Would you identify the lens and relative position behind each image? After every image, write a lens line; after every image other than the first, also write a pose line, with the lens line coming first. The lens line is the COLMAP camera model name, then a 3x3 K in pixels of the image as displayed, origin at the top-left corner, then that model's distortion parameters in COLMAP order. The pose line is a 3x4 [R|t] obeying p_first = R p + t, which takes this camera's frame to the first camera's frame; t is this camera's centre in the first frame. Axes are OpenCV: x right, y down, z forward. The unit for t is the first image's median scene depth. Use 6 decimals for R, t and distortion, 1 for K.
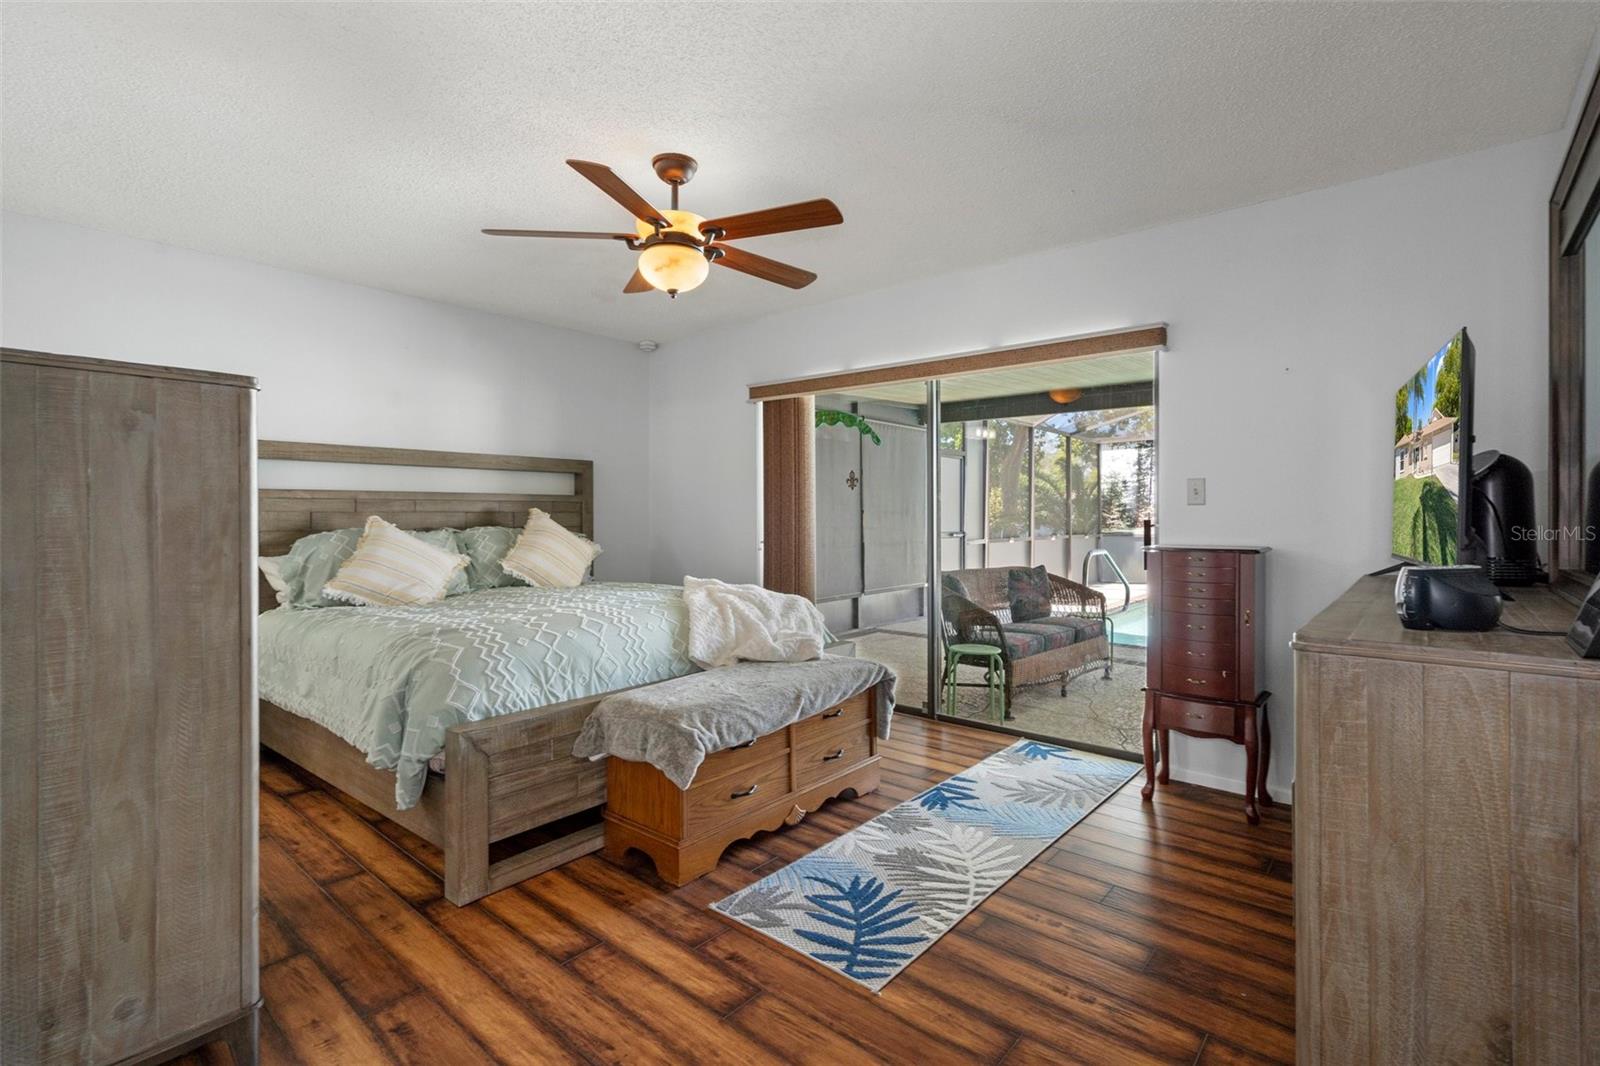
lens RADIAL K [[728.5, 0, 794.5], [0, 728.5, 526.5], [0, 0, 1]] dist [-0.000973, 0.001288]
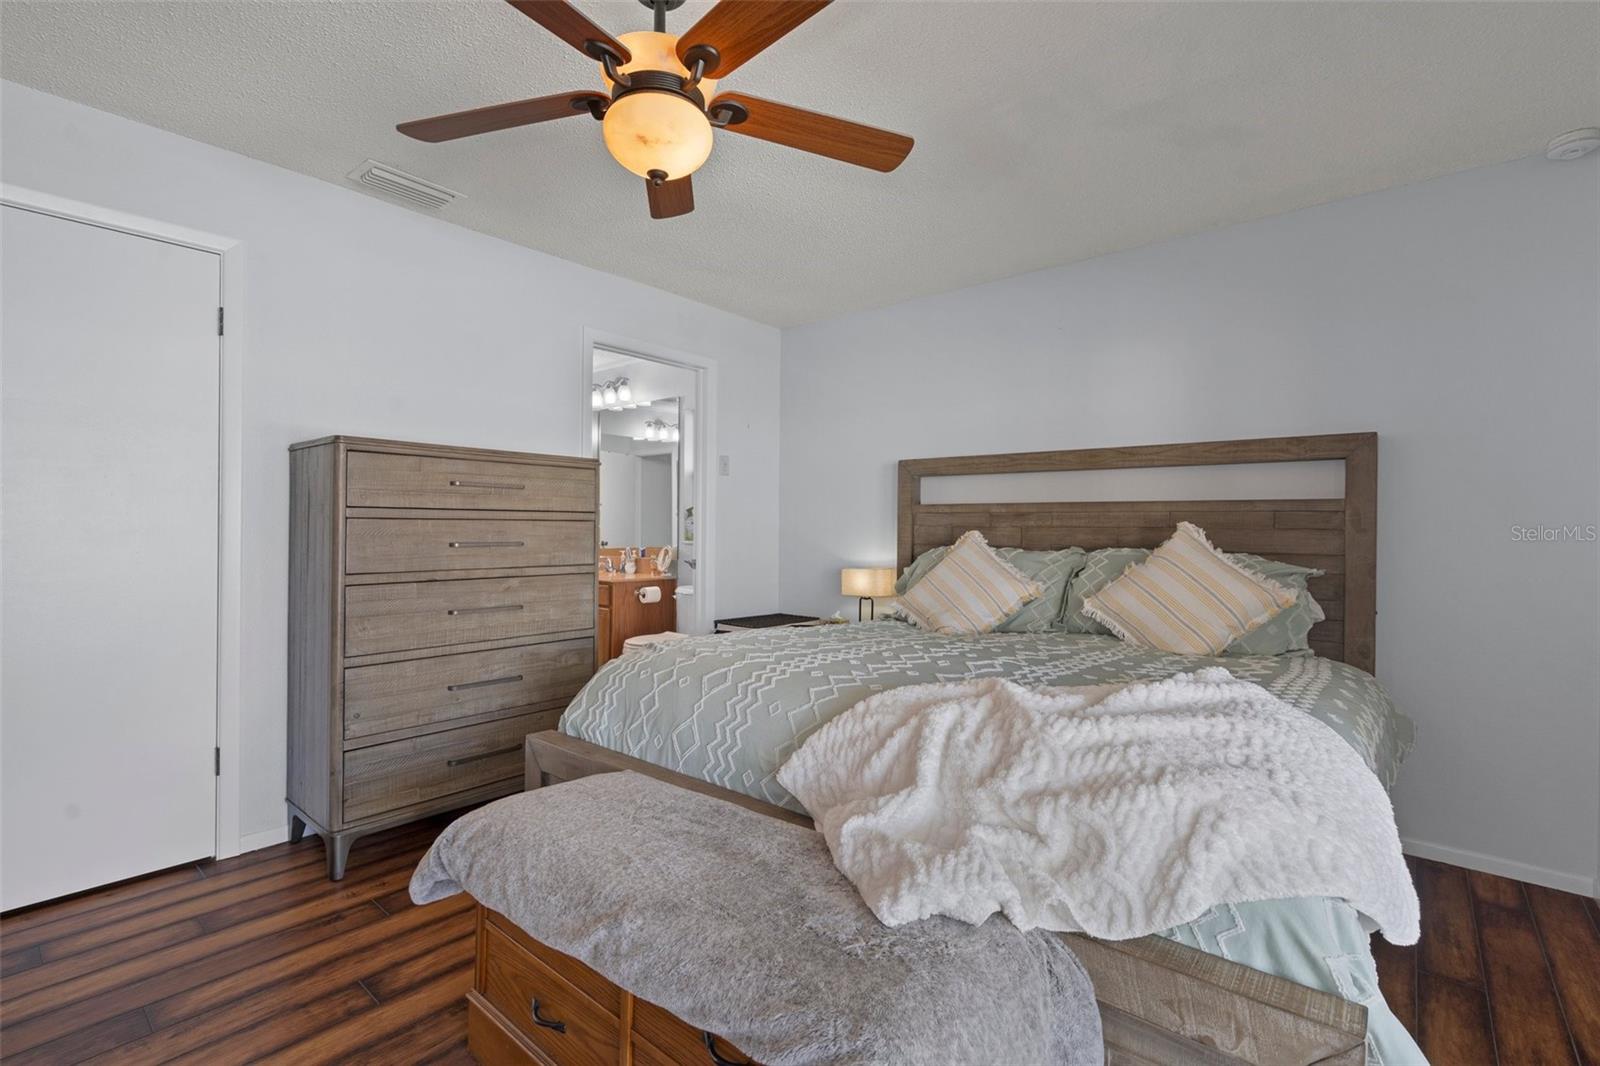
lens RADIAL K [[718.7, 0, 801.7], [0, 718.7, 525.8], [0, 0, 1]] dist [-0.000688, 0.000070]
pose [[0.006612, -0.001421, -0.999977, 0.457388], [-0.021345, 0.999771, -0.001562, -0.020810], [0.999750, 0.021355, 0.006581, 1.092797]]
